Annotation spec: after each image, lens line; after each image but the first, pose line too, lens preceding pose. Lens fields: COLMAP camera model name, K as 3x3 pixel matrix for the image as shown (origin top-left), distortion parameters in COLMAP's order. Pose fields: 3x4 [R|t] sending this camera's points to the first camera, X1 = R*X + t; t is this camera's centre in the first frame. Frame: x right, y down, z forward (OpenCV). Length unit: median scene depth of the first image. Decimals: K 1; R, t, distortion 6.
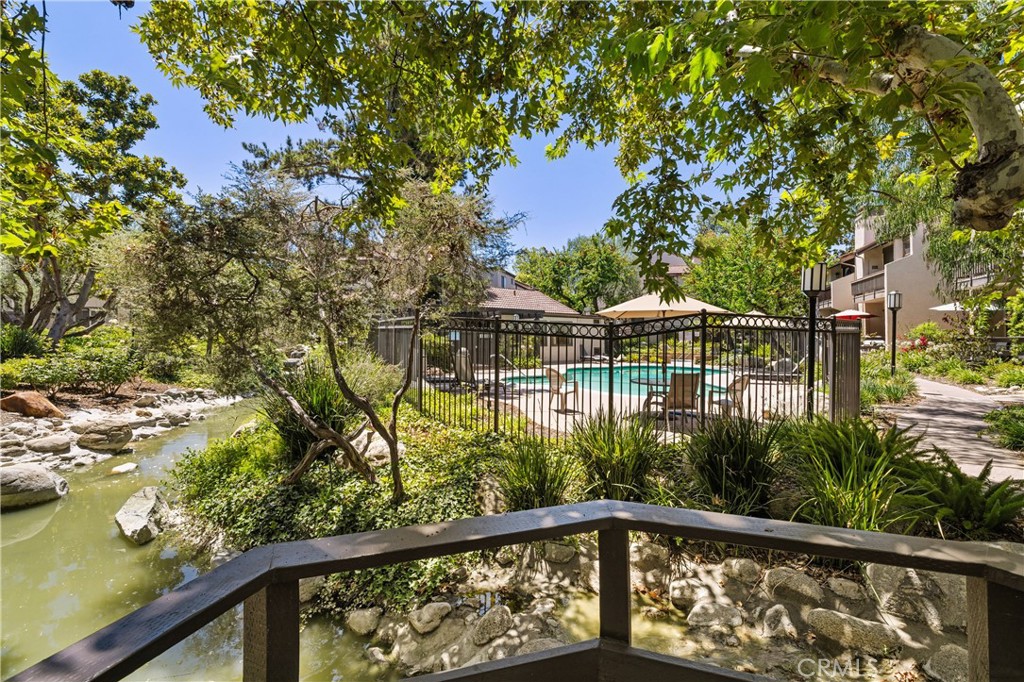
lens RADIAL K [[442.2, 0, 515.2], [0, 442.2, 346.9], [0, 0, 1]] dist [0.022534, 0.000517]
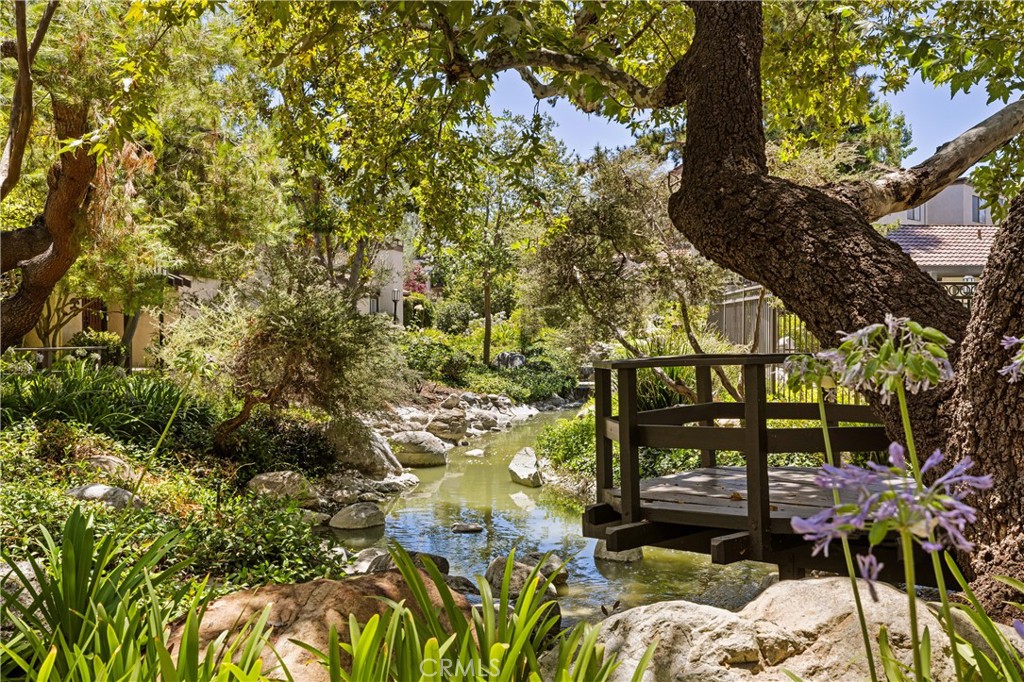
lens RADIAL K [[1025.1, 0, 511.8], [0, 1025.1, 345.1], [0, 0, 1]] dist [0.005332, 0.000000]
pose [[0.879033, -0.017773, -0.476430, 0.264620], [0.009880, 0.999769, -0.019068, 0.078130], [0.476659, 0.012054, 0.879006, -0.911770]]
